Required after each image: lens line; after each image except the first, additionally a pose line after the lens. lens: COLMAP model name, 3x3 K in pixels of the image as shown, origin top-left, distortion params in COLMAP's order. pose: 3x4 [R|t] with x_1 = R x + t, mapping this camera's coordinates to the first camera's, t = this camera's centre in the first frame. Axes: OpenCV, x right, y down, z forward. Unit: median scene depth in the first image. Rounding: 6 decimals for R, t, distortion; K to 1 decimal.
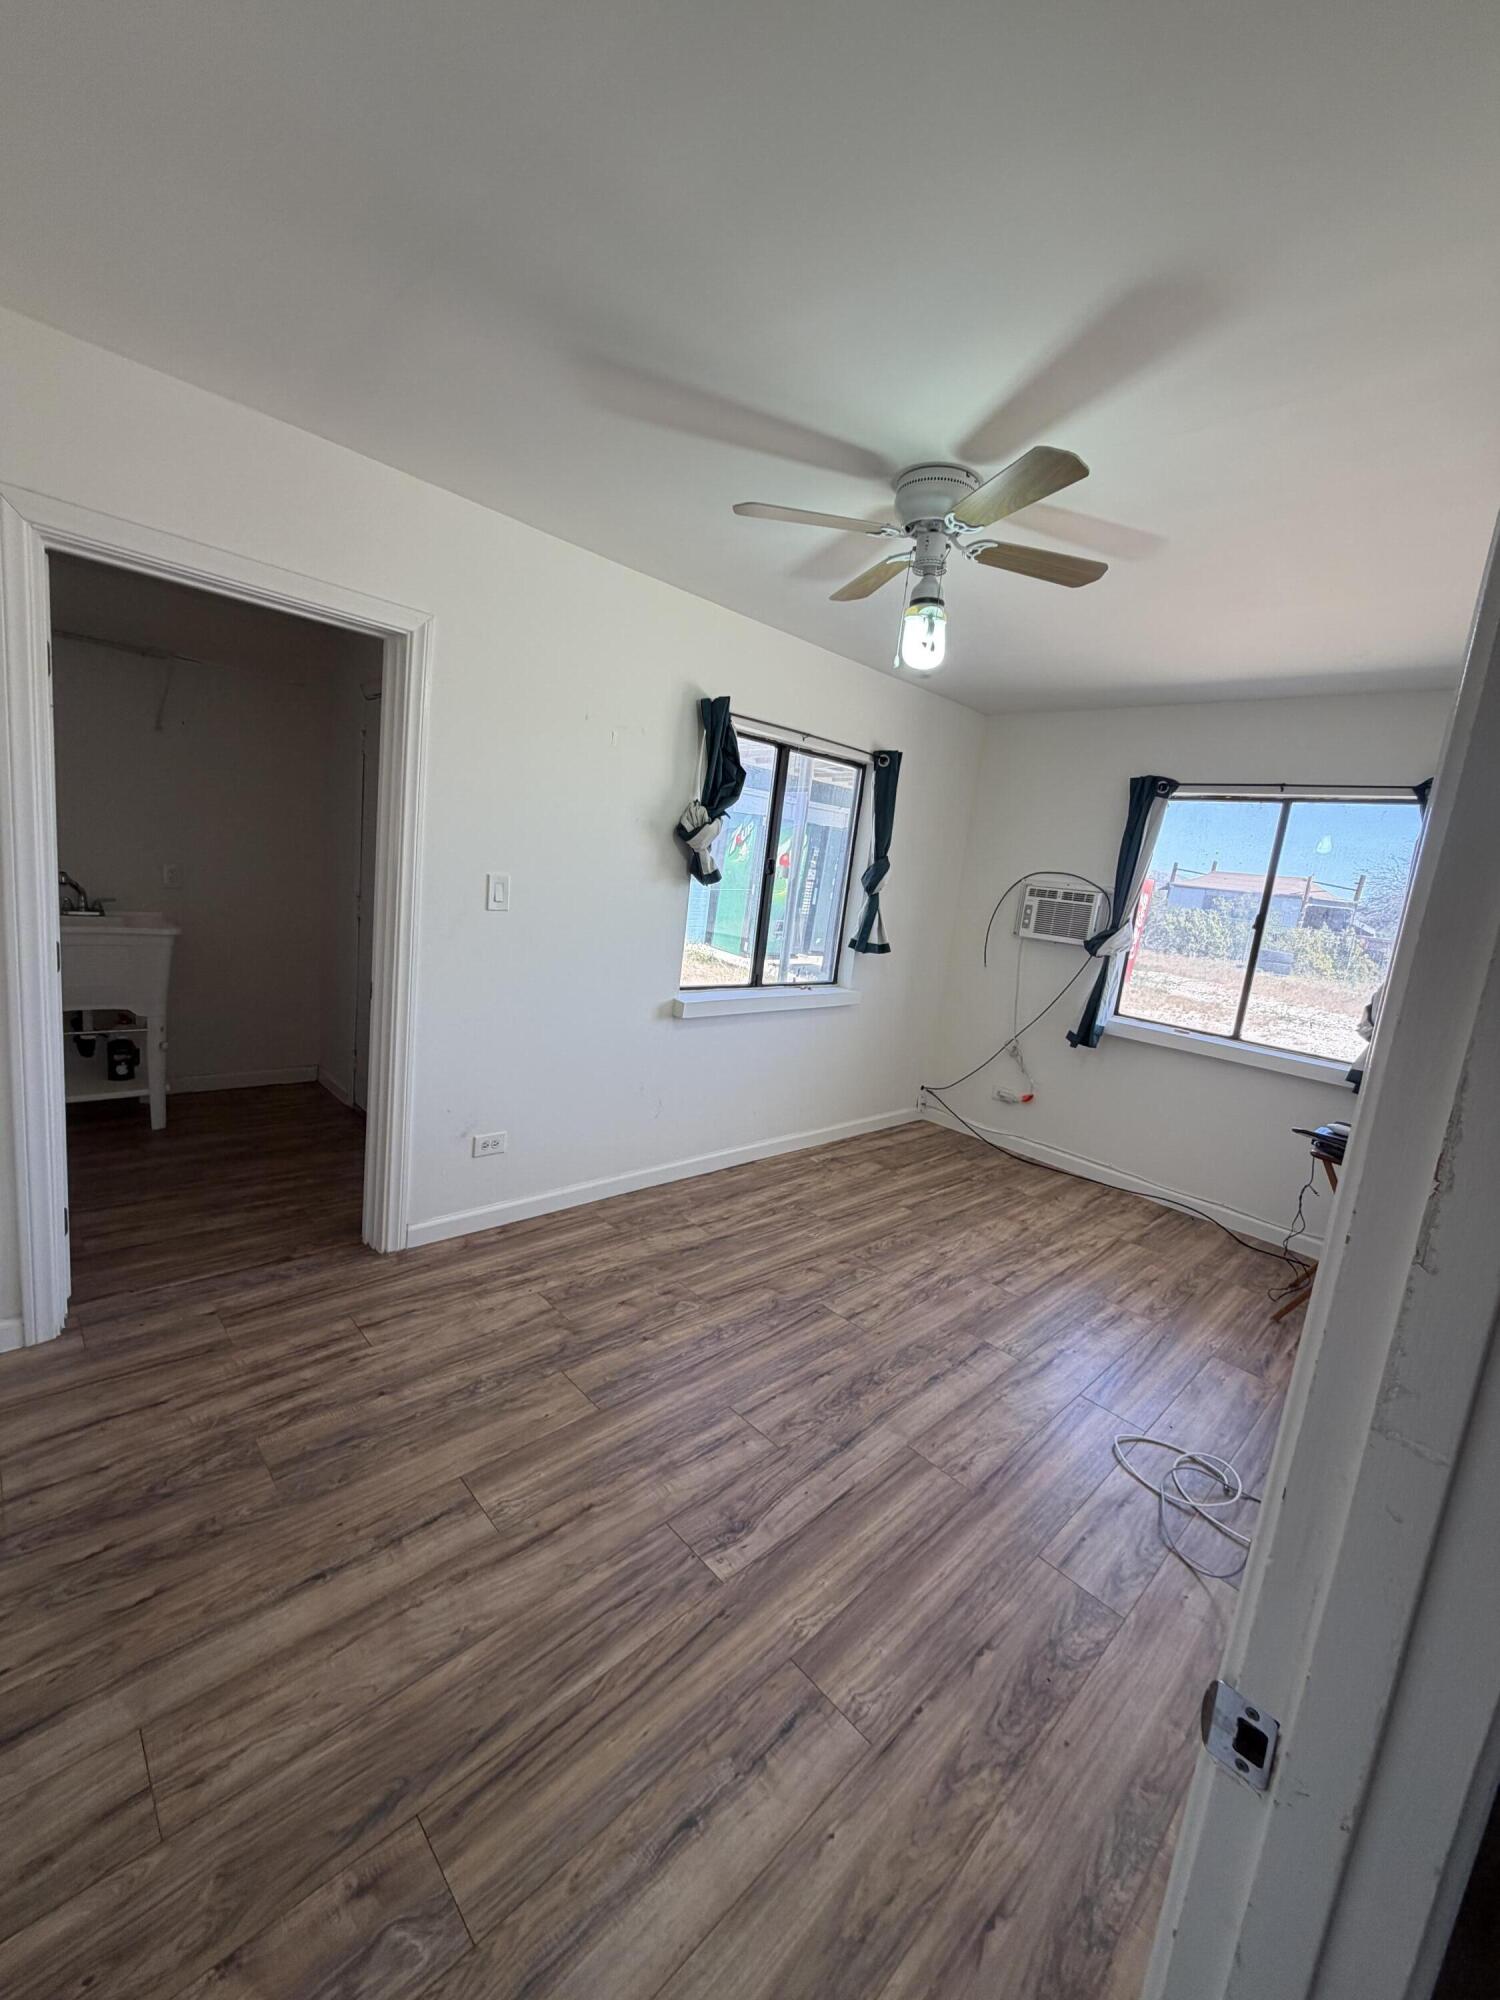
lens RADIAL K [[798.8, 0, 749.2], [0, 798.8, 998.8], [0, 0, 1]] dist [0.000052, 0.000298]
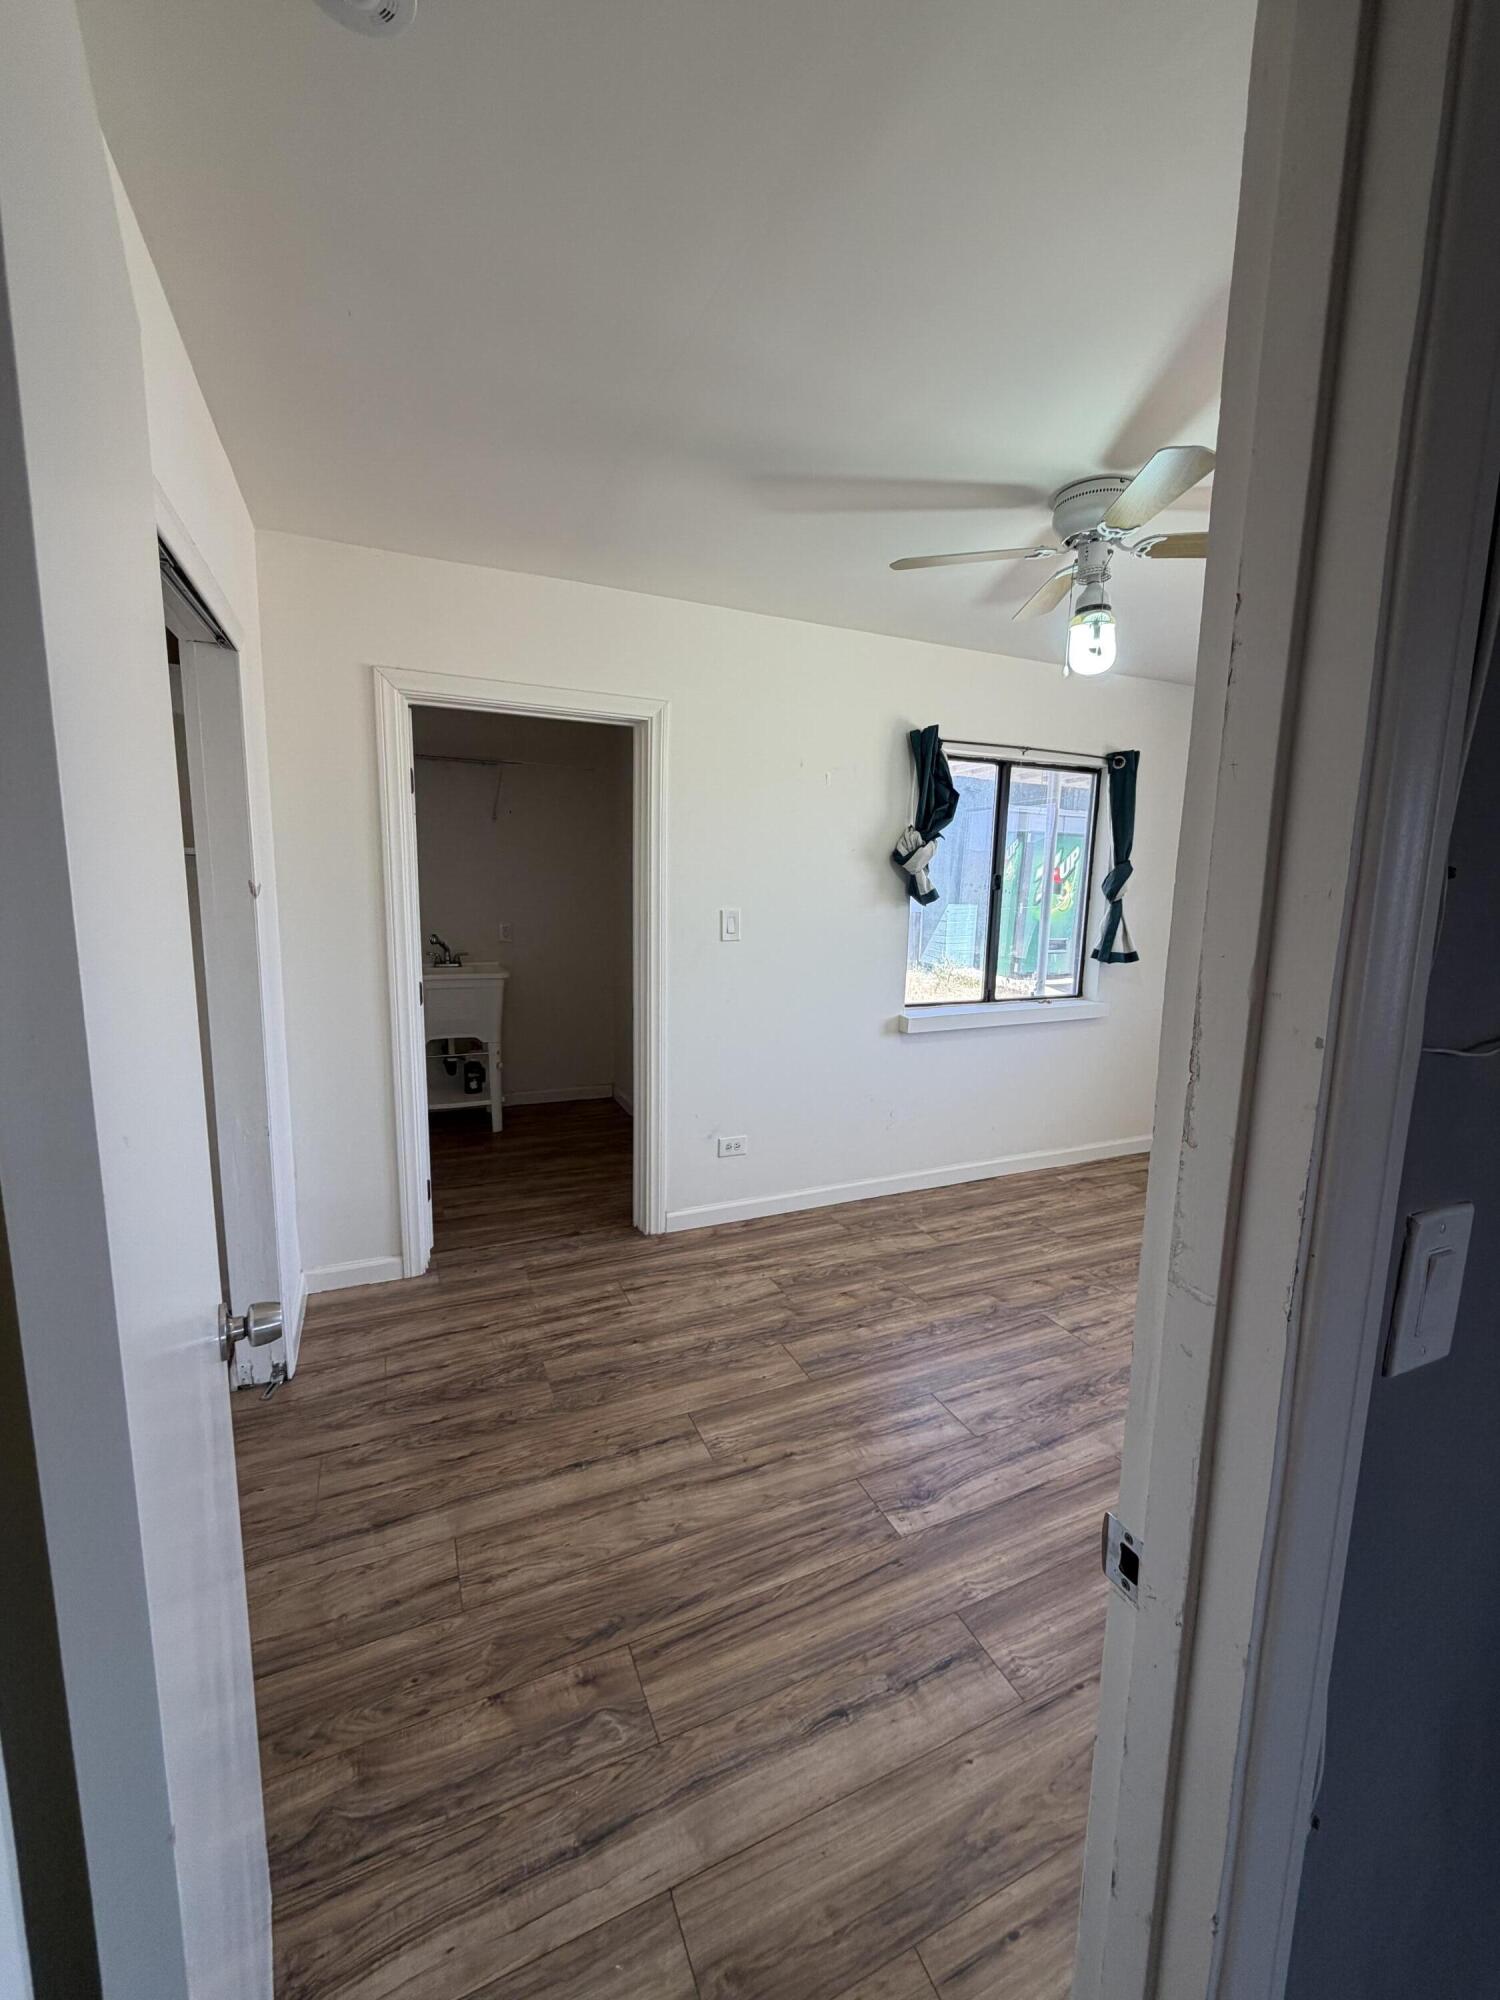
lens RADIAL K [[798.8, 0, 748.5], [0, 798.8, 999.4], [0, 0, 1]] dist [0.000052, 0.000298]
pose [[0.936221, -0.040283, -0.349095, 0.141918], [0.026593, 0.998681, -0.043922, 0.032778], [0.350404, 0.031838, 0.936057, -0.089277]]
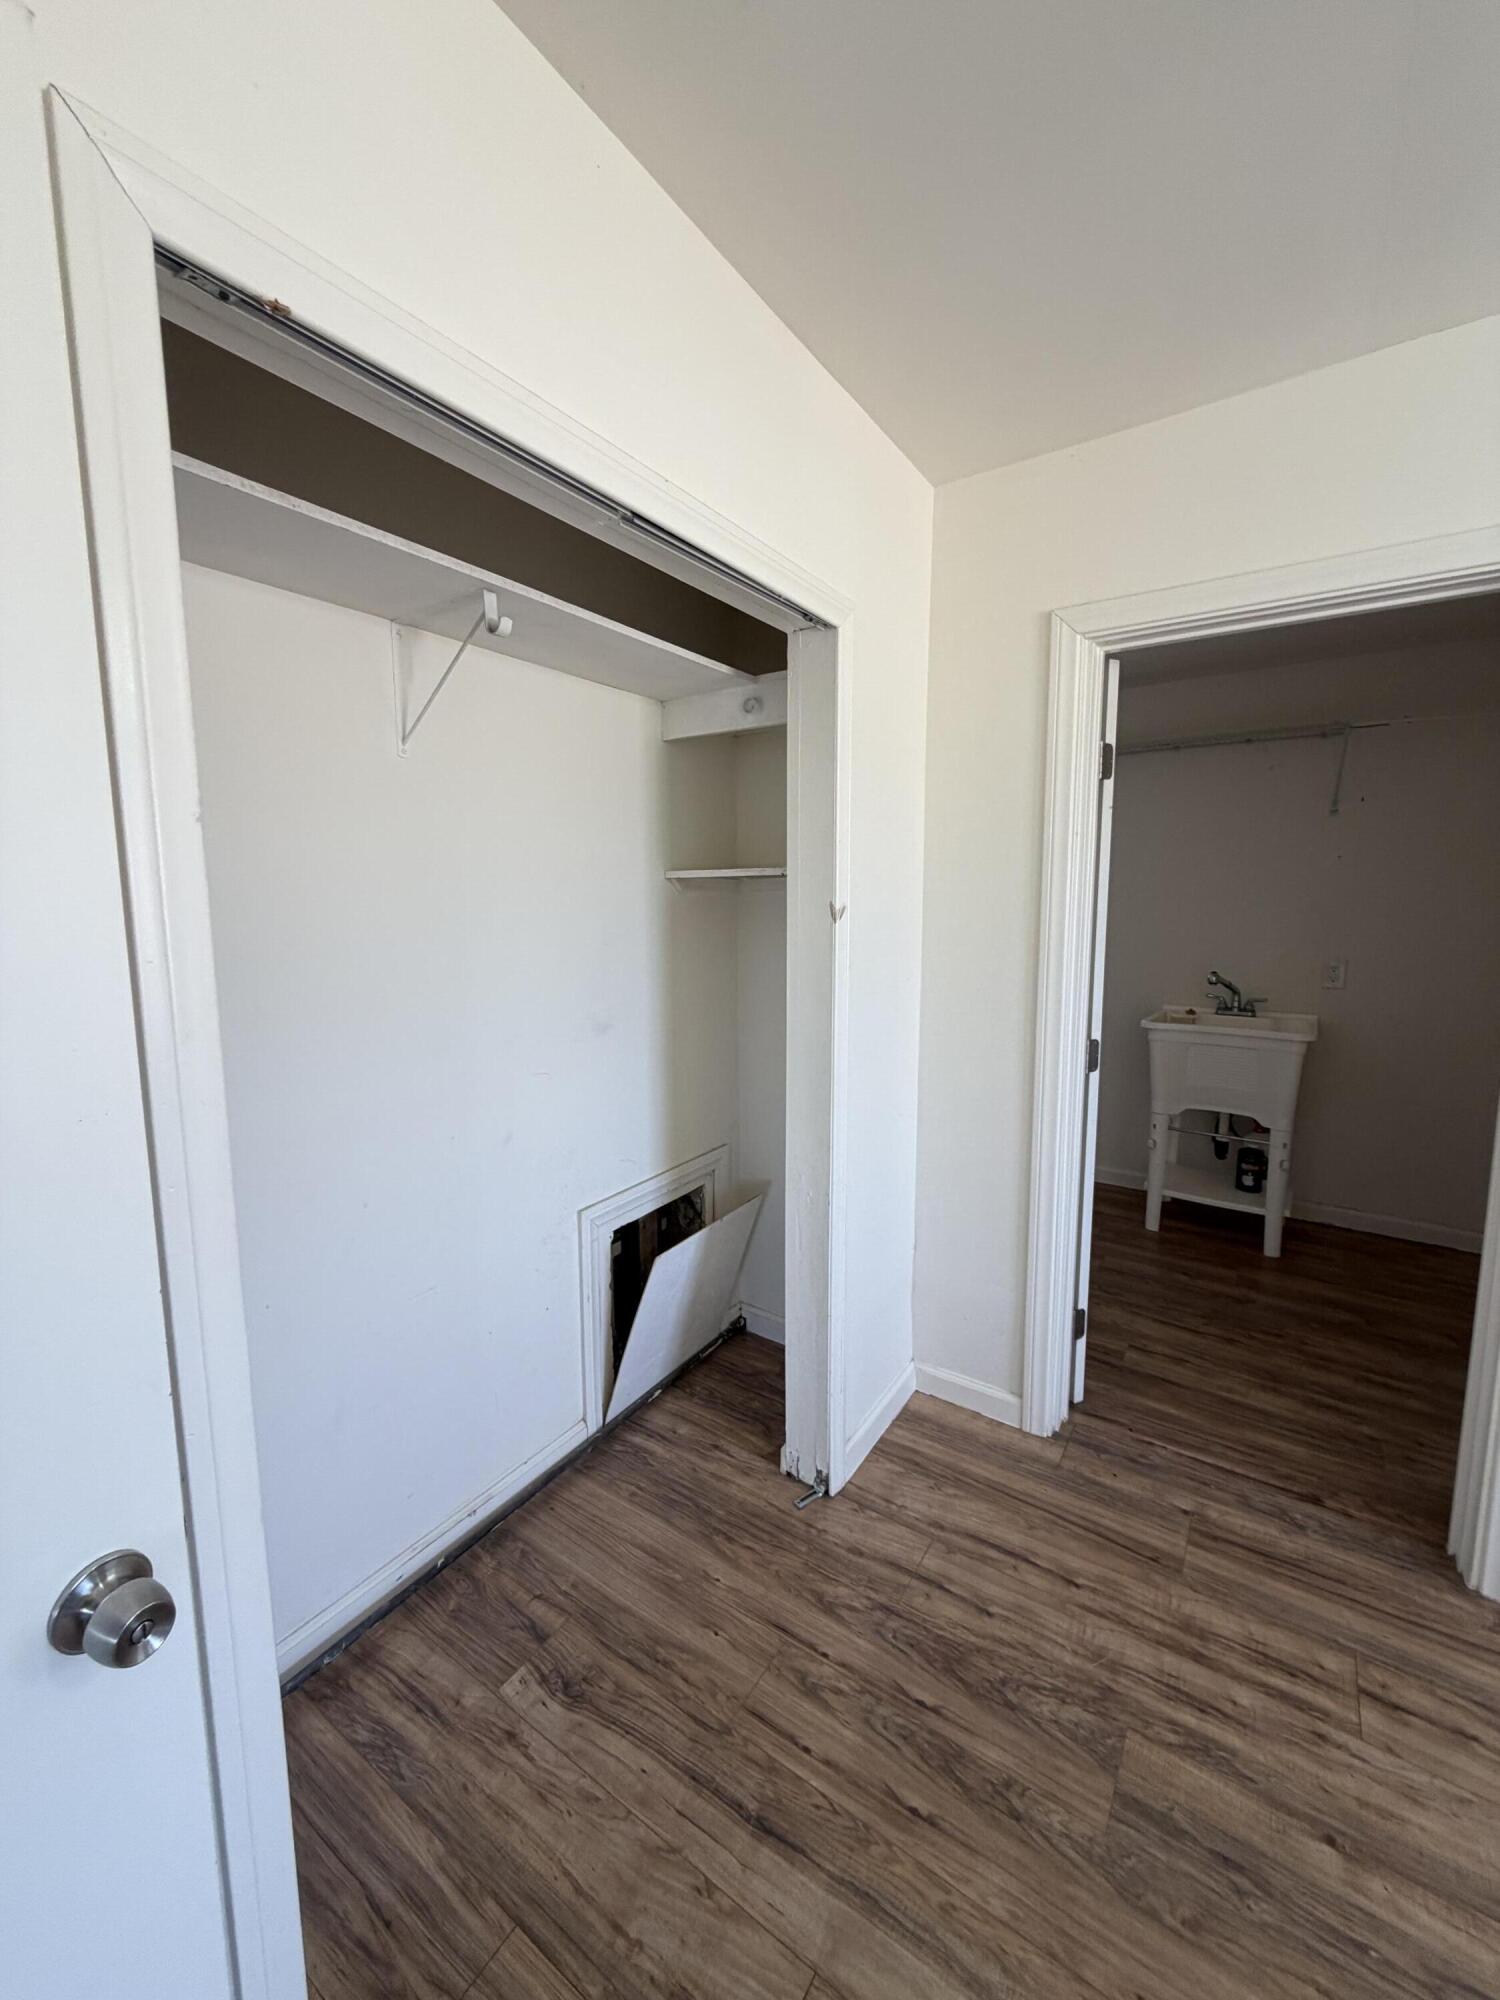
lens RADIAL K [[798.8, 0, 749.5], [0, 798.8, 994.5], [0, 0, 1]] dist [0.000052, 0.000298]
pose [[0.195992, 0.008264, -0.980571, 0.025336], [-0.136576, 0.990448, -0.018951, -0.050223], [0.971048, 0.137637, 0.195248, 0.378188]]
